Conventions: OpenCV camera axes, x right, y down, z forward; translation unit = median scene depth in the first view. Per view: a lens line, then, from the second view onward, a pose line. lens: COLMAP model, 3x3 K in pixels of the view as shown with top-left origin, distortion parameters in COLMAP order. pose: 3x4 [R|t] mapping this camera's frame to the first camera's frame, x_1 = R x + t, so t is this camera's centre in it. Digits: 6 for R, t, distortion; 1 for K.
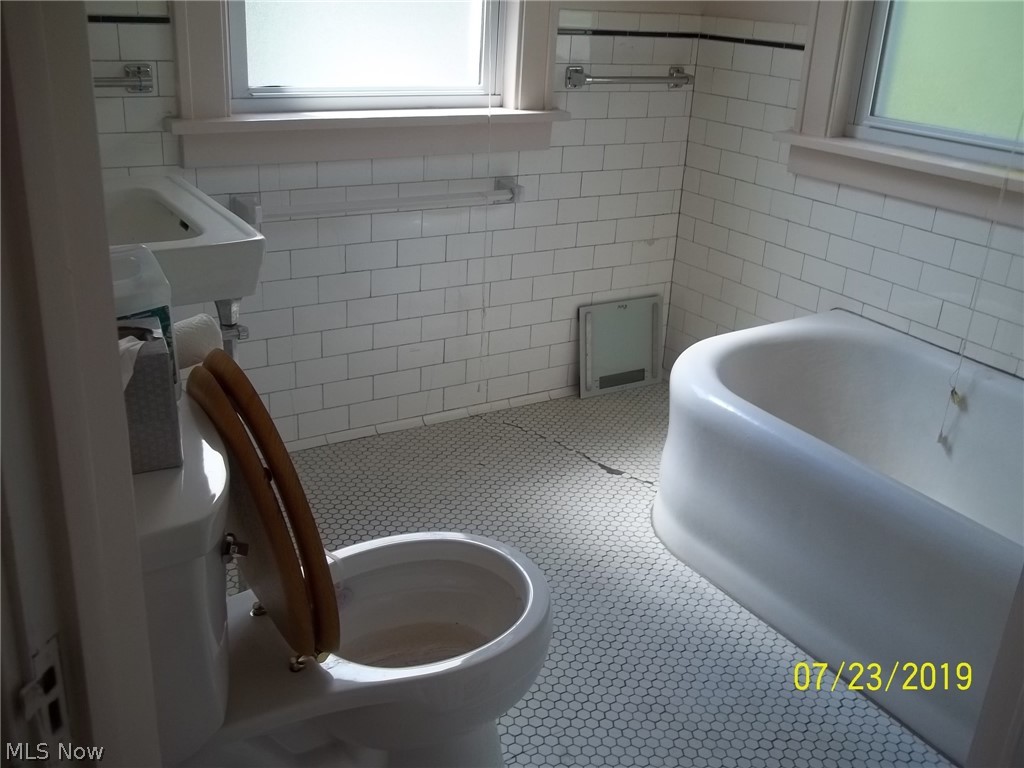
lens RADIAL K [[986.2, 0, 508.6], [0, 986.2, 362.9], [0, 0, 1]] dist [-0.006964, 0.009611]
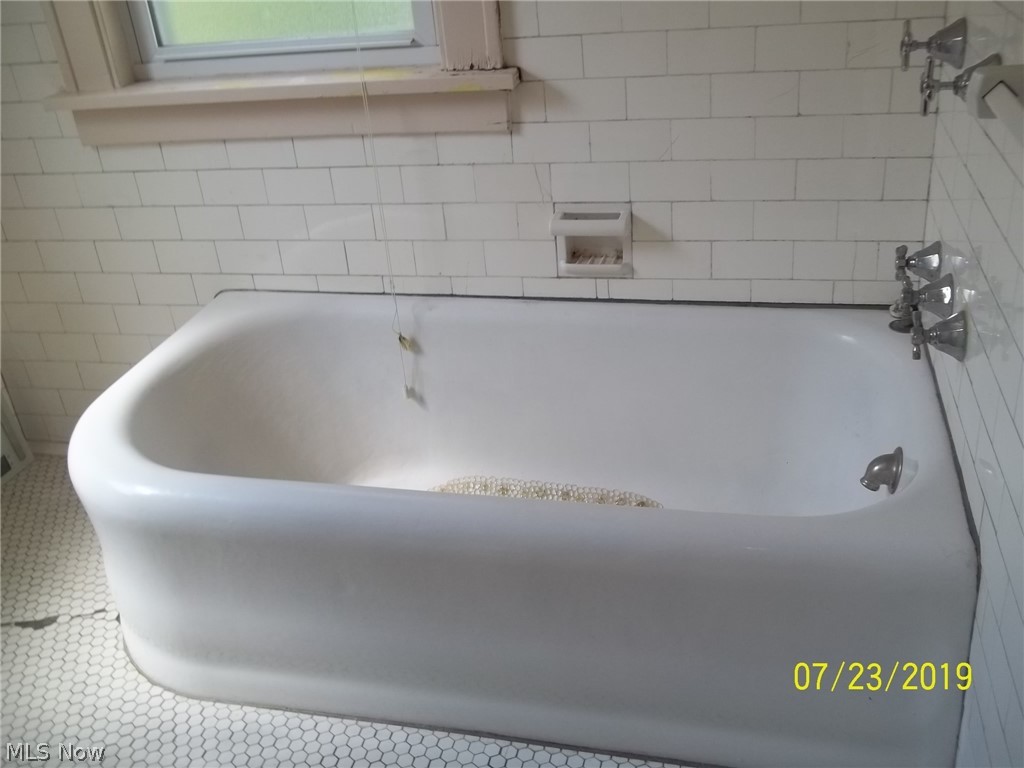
lens RADIAL K [[986.2, 0, 508.6], [0, 986.2, 362.9], [0, 0, 1]] dist [-0.006964, 0.009611]
pose [[0.710057, -0.416230, 0.567955, 0.022476], [0.373422, 0.906412, 0.197419, -0.079539], [-0.596972, 0.071908, 0.799033, 0.247458]]
